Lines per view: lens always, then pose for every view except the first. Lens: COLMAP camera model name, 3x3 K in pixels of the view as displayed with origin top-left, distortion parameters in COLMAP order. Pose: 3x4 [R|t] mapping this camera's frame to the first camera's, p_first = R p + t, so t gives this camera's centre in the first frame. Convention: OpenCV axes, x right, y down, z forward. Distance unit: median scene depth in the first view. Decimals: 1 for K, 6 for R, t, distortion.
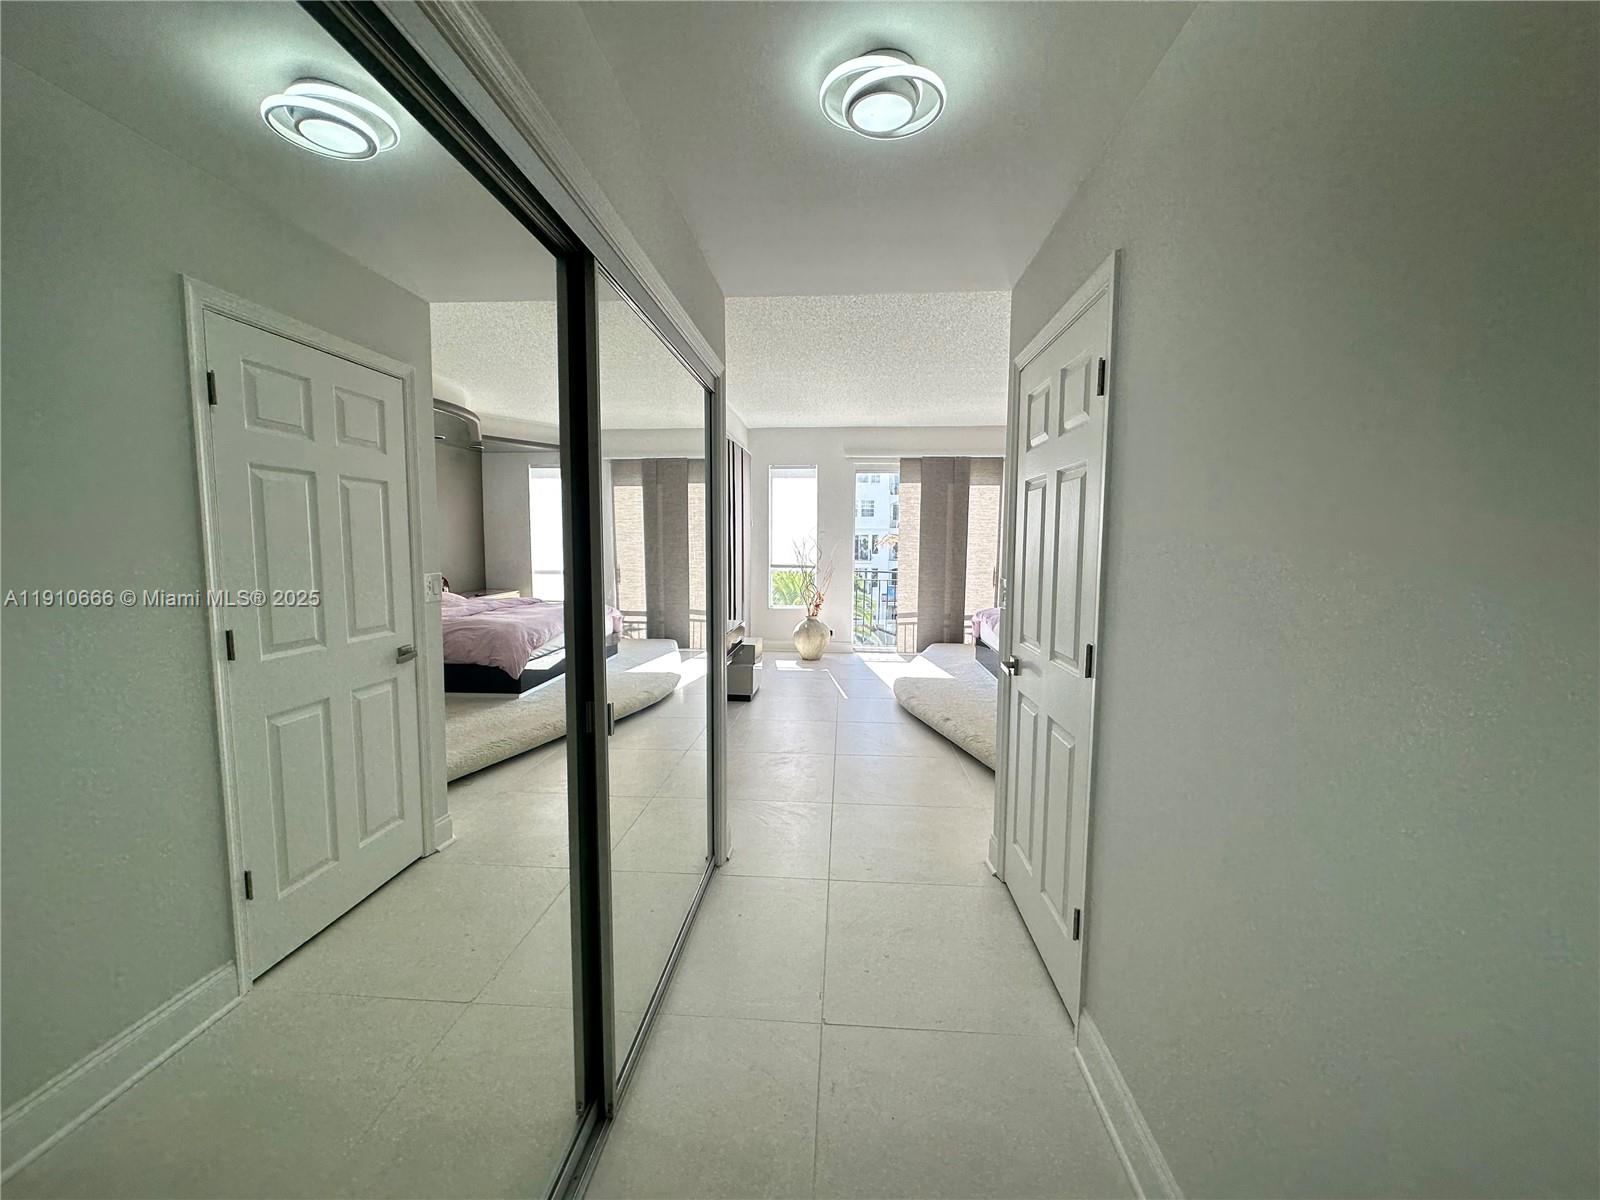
lens RADIAL K [[639.9, 0, 795.0], [0, 639.9, 600.1], [0, 0, 1]] dist [-0.000223, 0.000285]
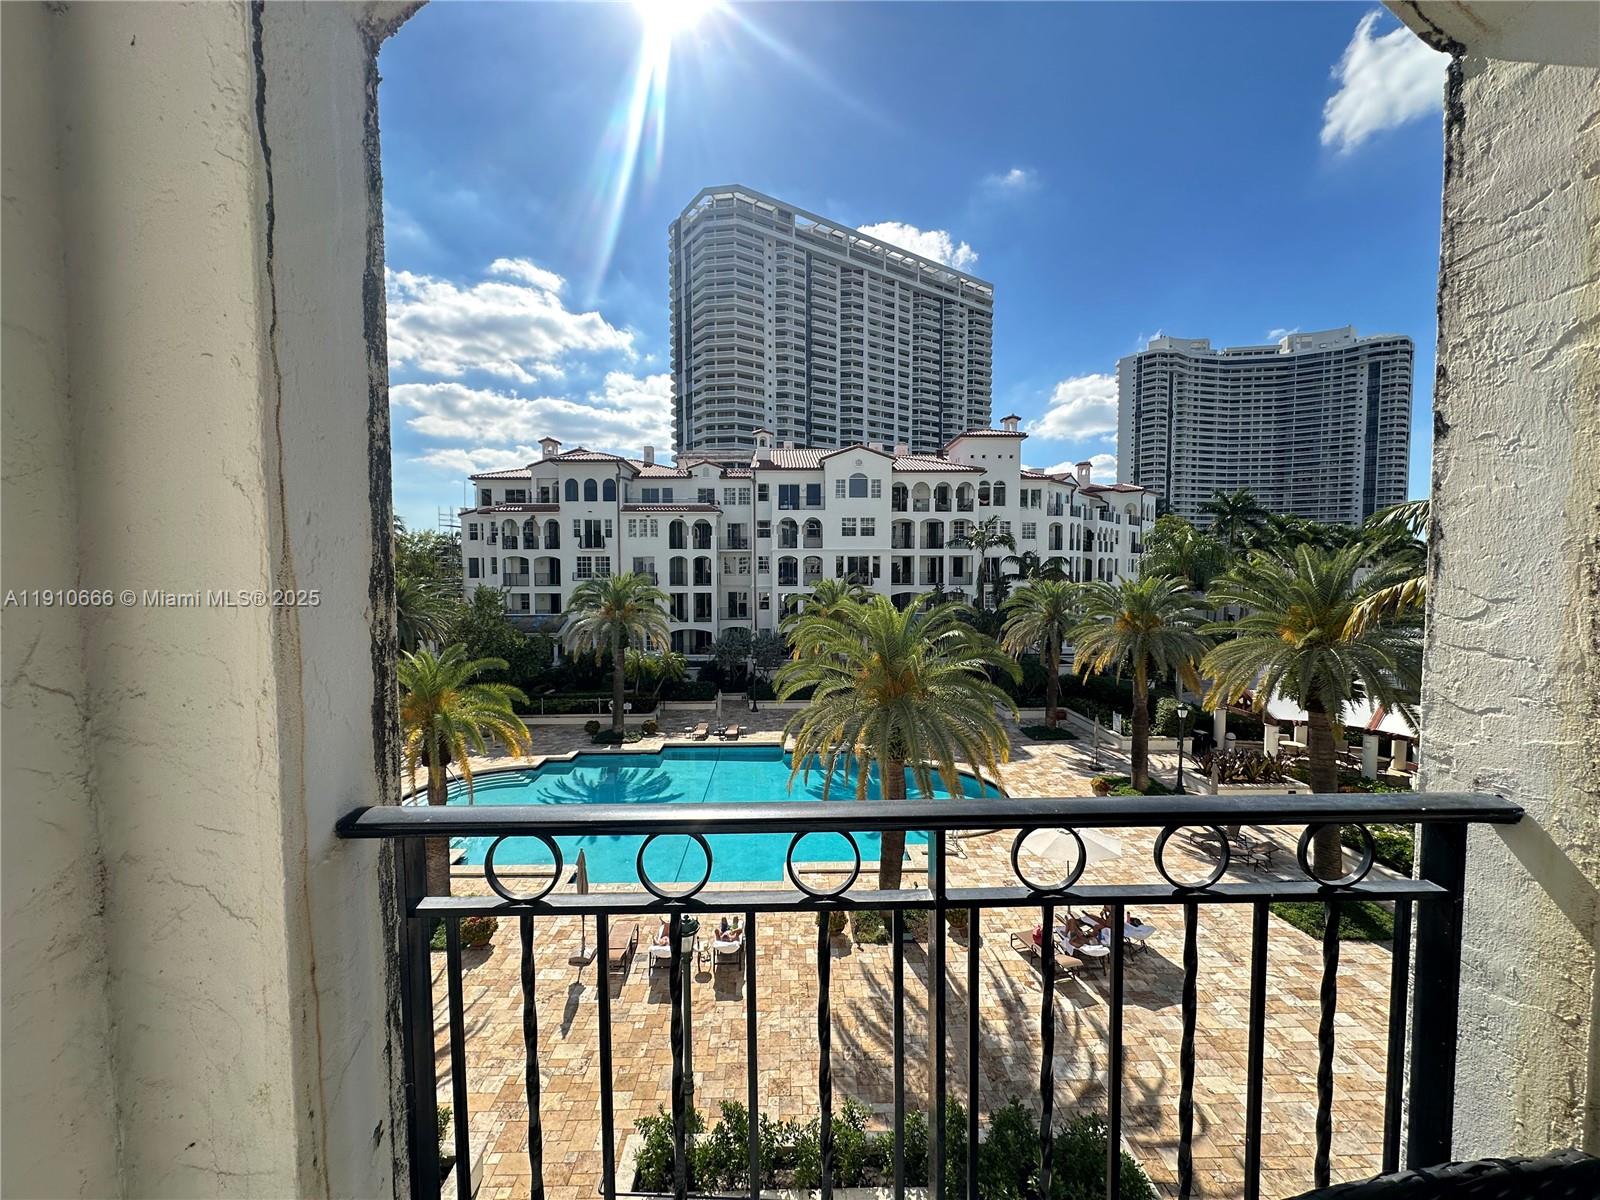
lens RADIAL K [[639.9, 0, 798.8], [0, 639.9, 600.4], [0, 0, 1]] dist [-0.000223, 0.000285]
pose [[0.994969, -0.012185, 0.099437, -0.539593], [0.015768, 0.999251, -0.035327, -0.080909], [-0.098932, 0.036717, 0.994417, 0.974839]]
